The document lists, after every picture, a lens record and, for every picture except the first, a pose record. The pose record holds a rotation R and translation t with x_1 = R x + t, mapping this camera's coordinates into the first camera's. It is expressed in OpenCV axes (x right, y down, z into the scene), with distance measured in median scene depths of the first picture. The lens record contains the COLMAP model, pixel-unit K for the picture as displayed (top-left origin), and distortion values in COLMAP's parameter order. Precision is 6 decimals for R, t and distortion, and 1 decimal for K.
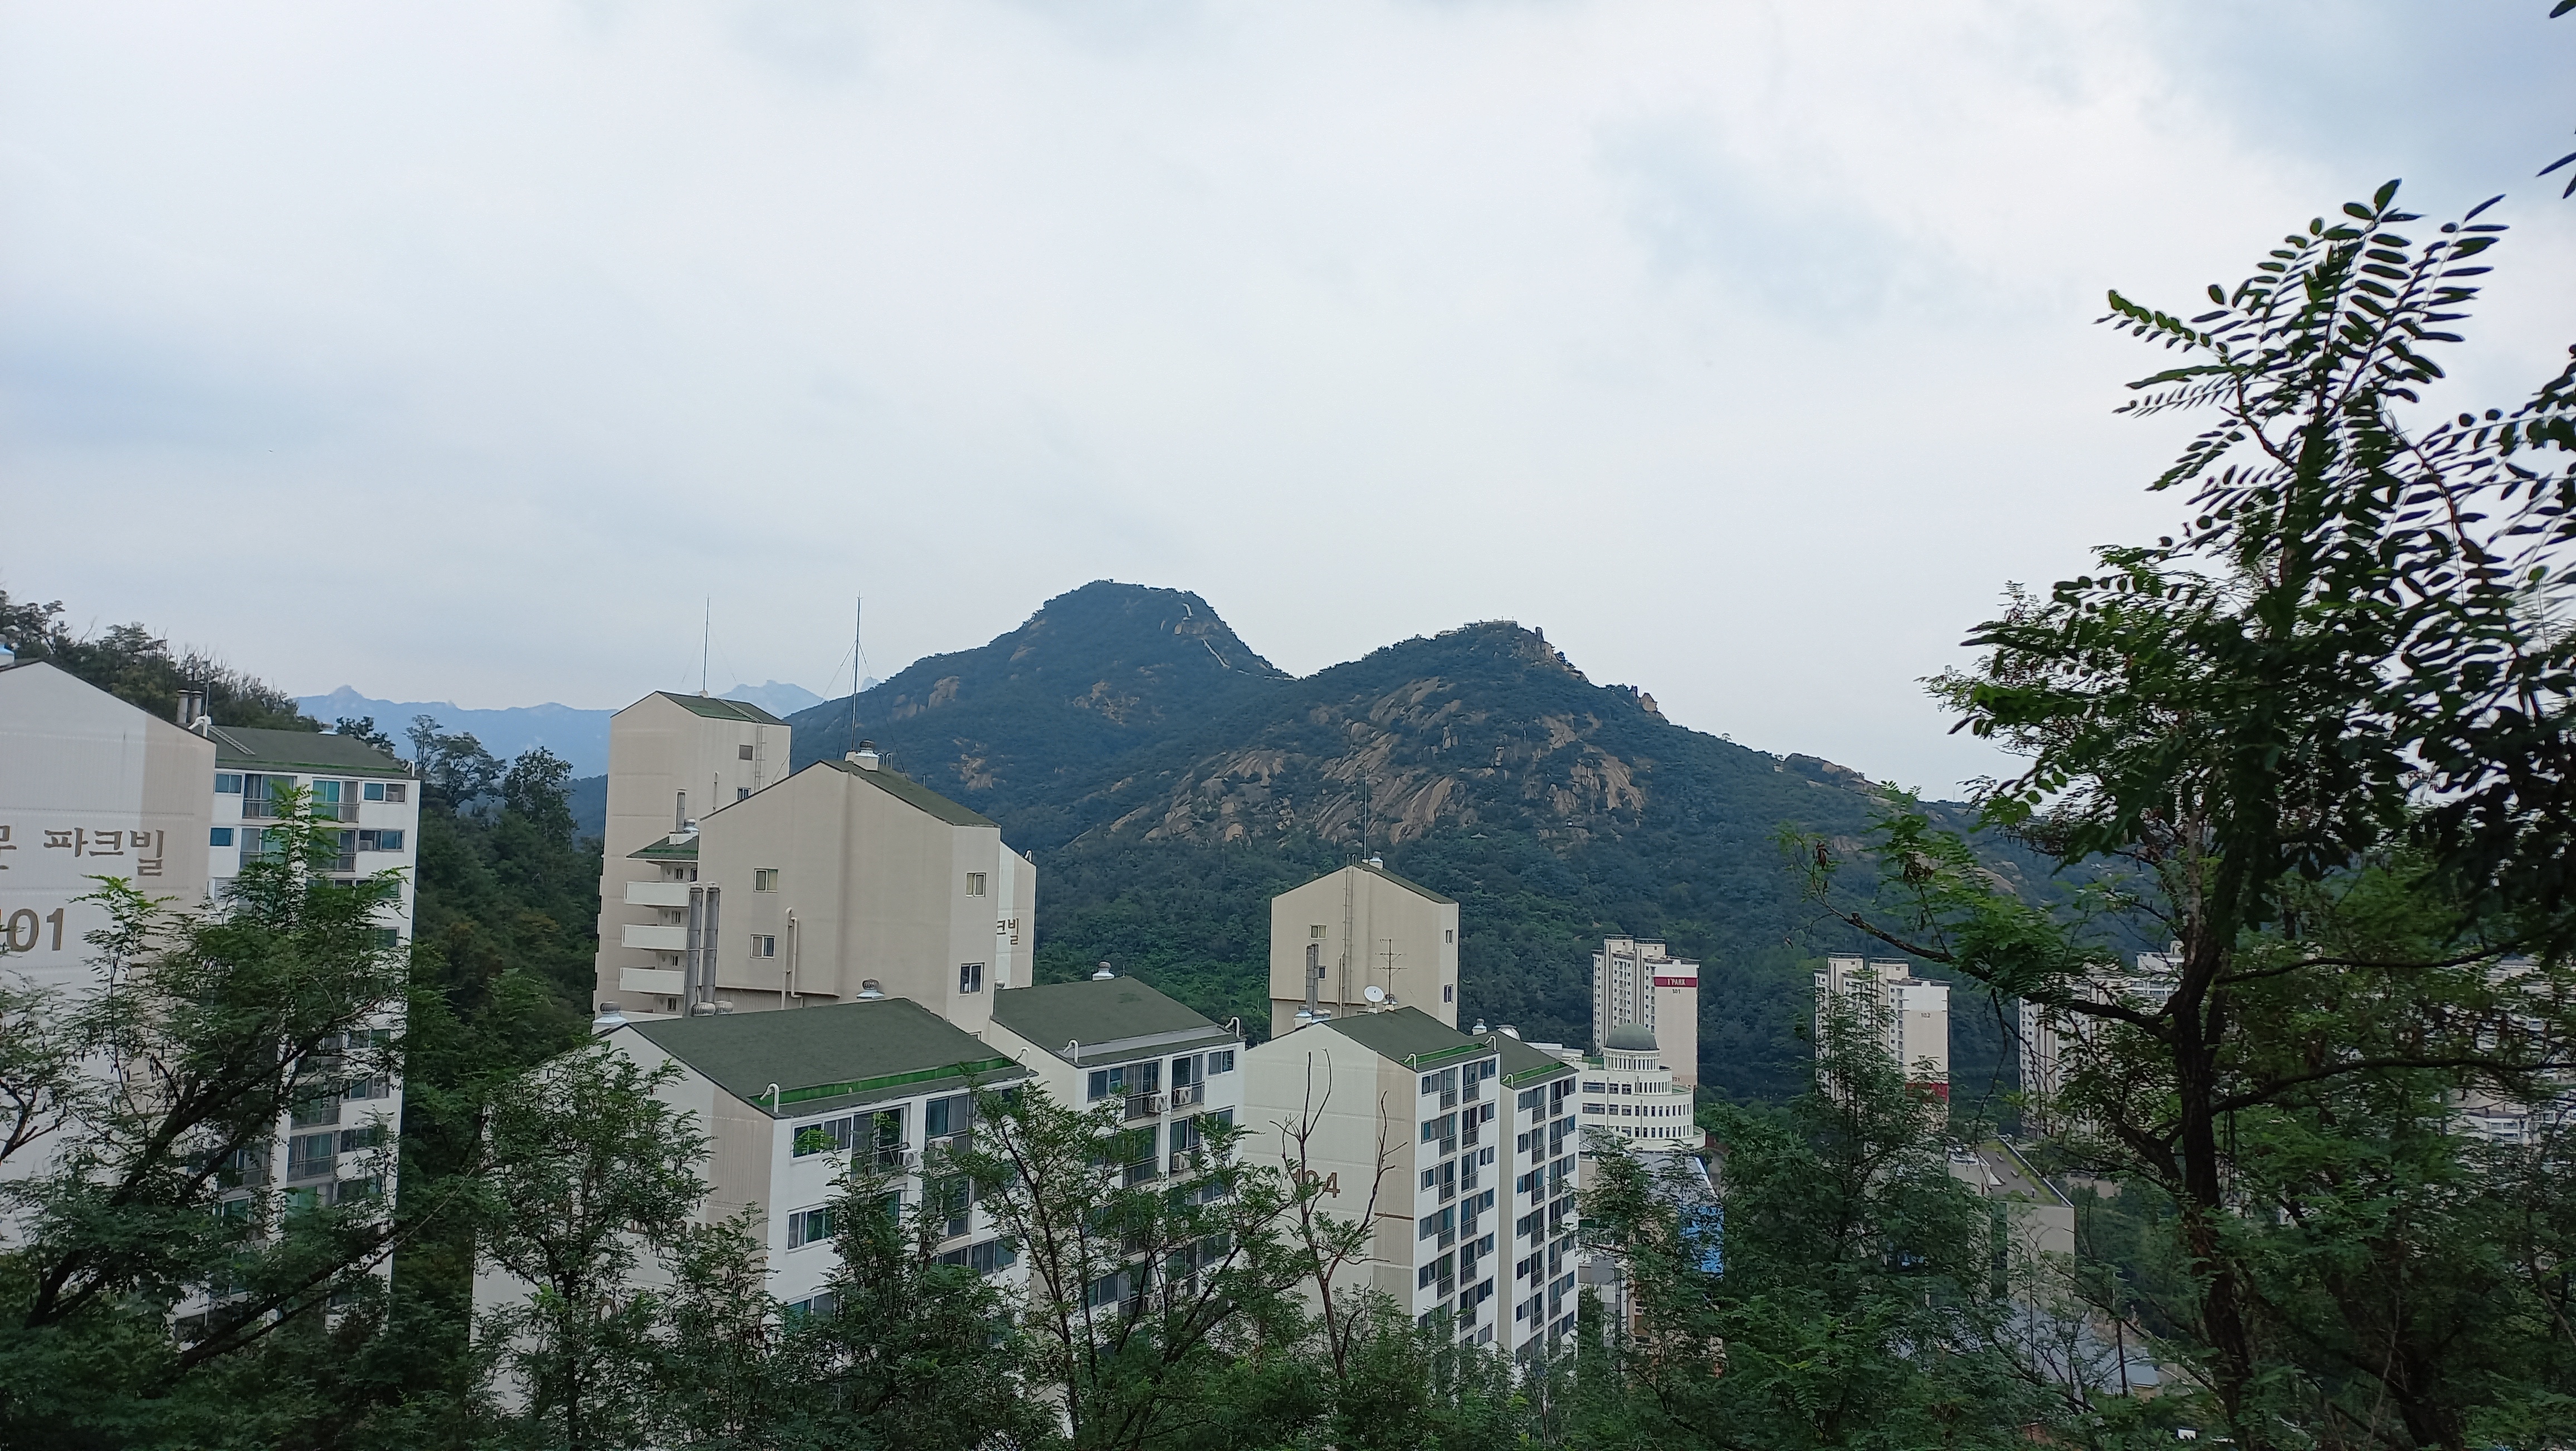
lens RADIAL K [[1877.6, 0, 1288.0], [0, 1877.6, 725.5], [0, 0, 1]] dist [0.090289, 0.000207]
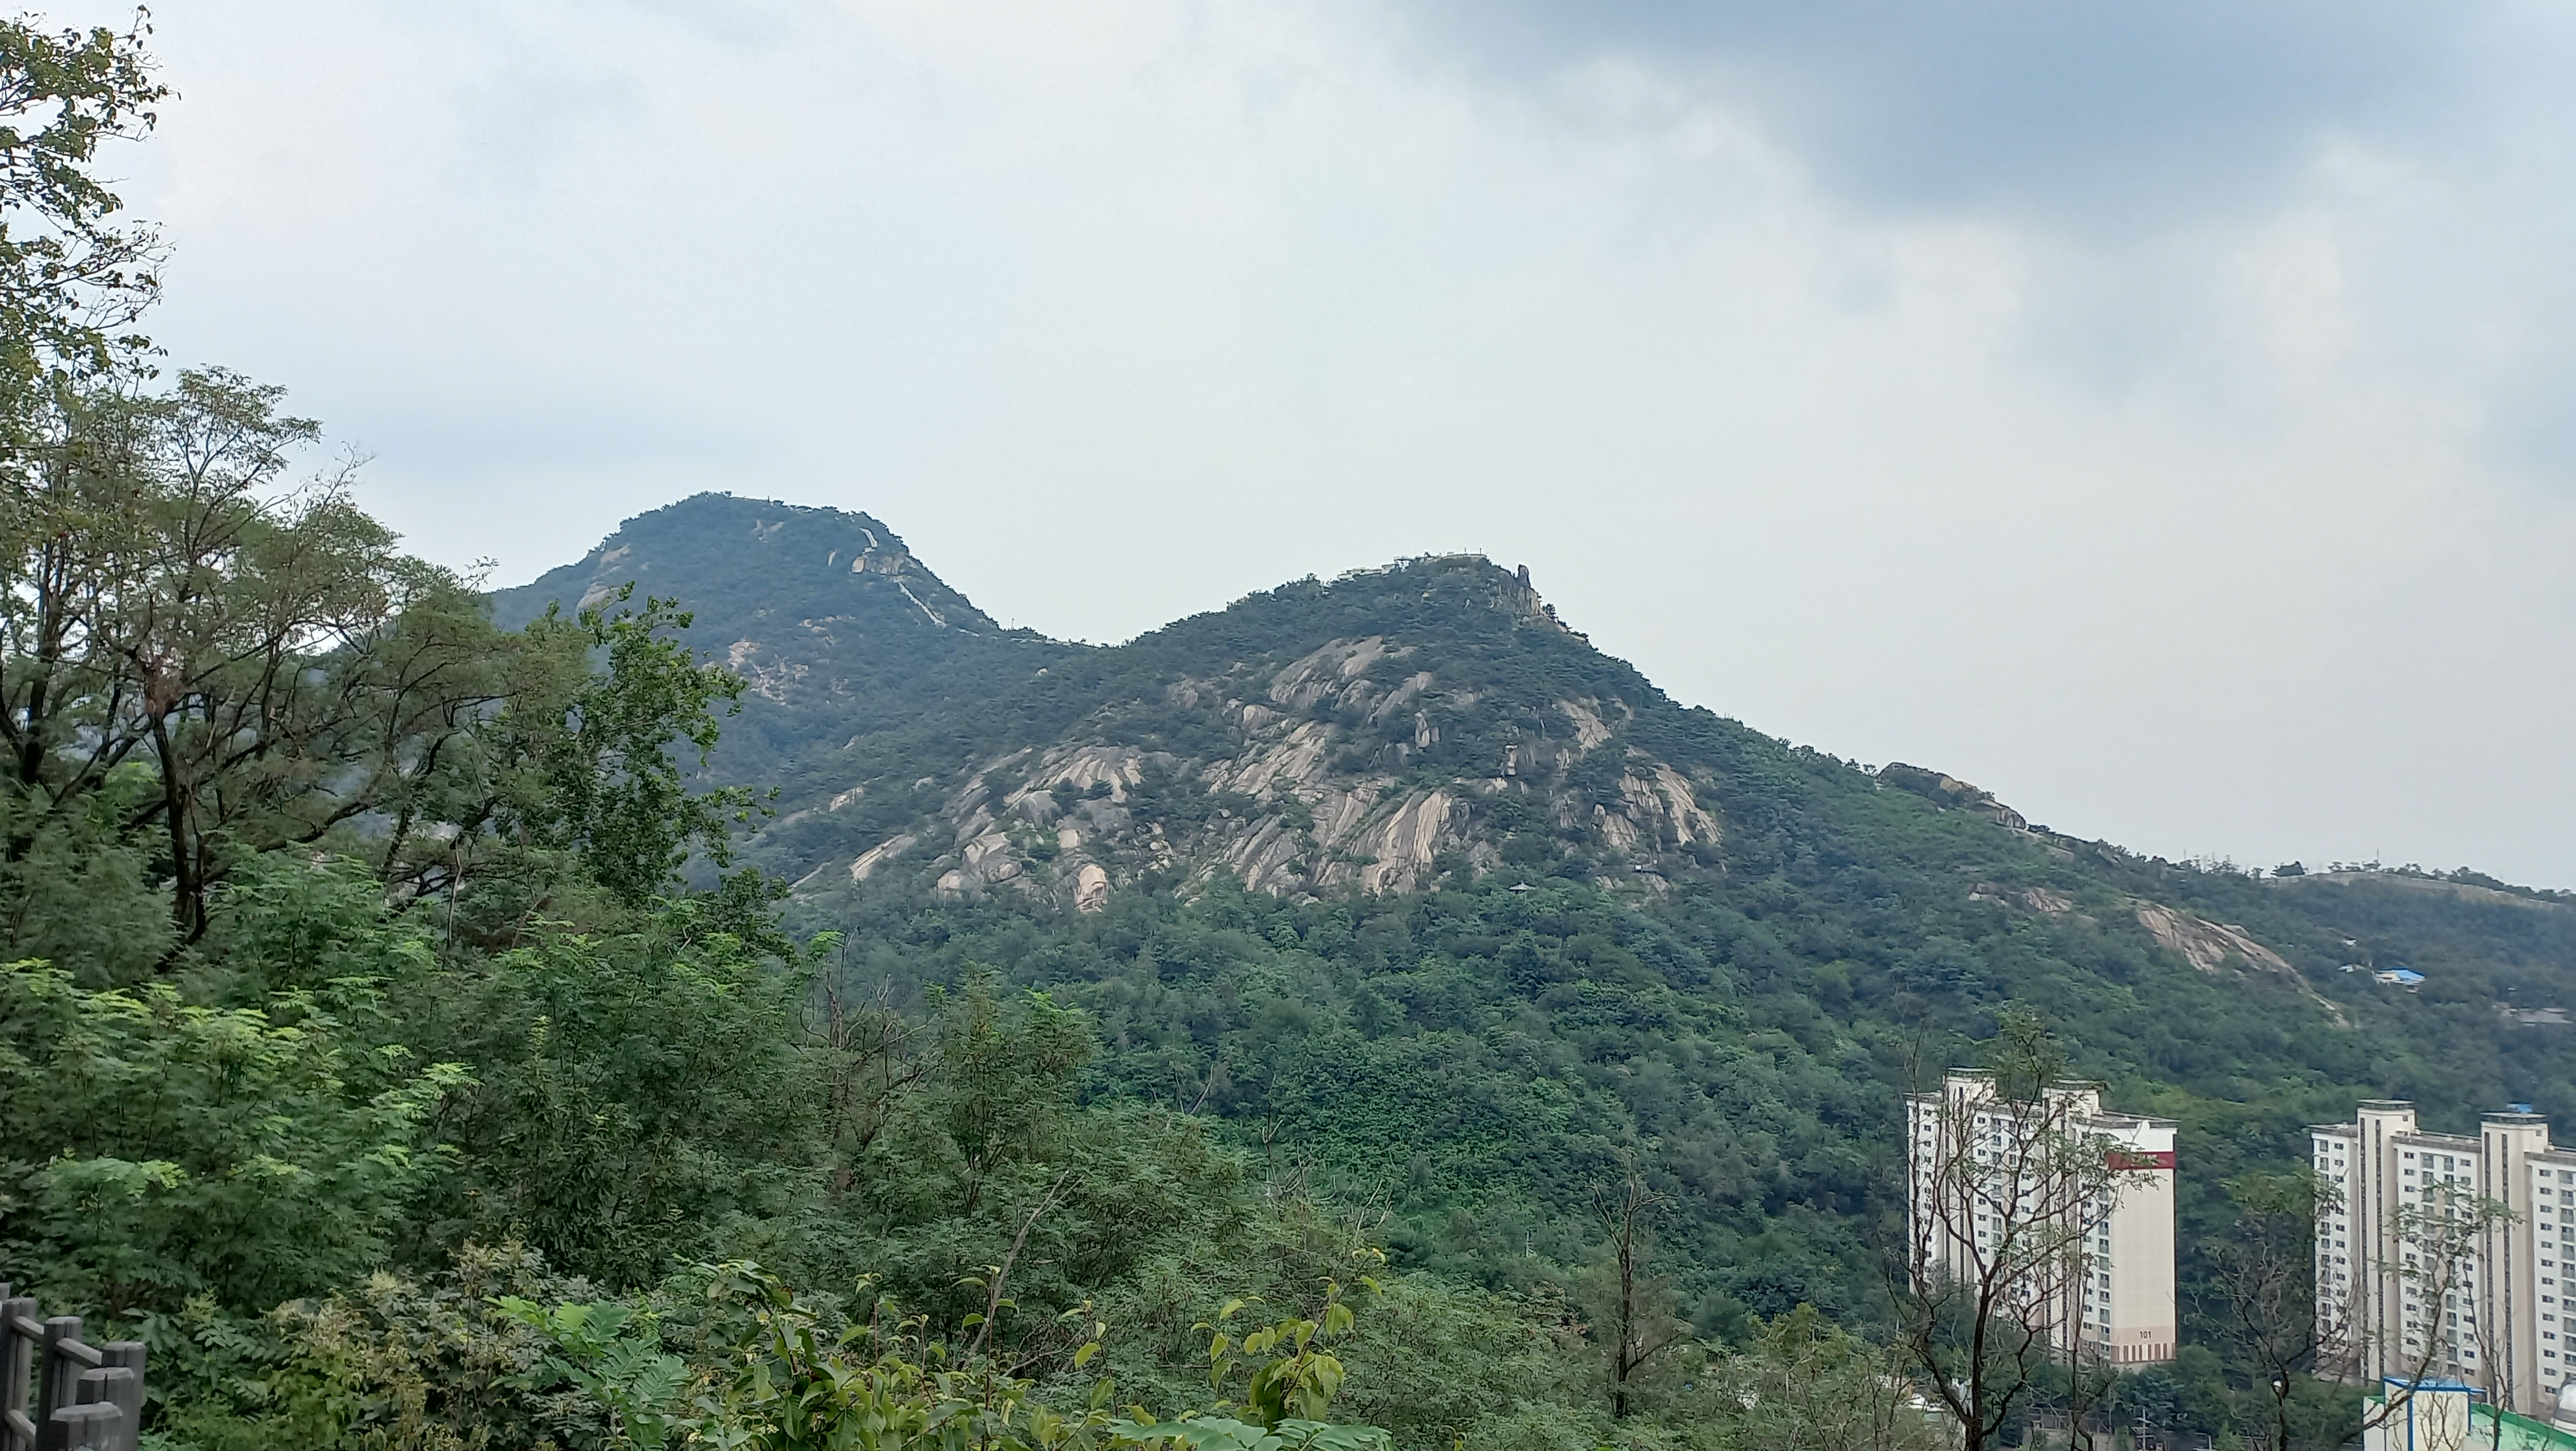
lens RADIAL K [[2248.5, 0, 1288.0], [0, 2248.5, 725.5], [0, 0, 1]] dist [0.092235, 0.001363]
pose [[0.971589, 0.018260, 0.235970, -0.135961], [-0.017248, 0.999831, -0.006352, 0.010312], [-0.236047, 0.002102, 0.971739, 0.267382]]
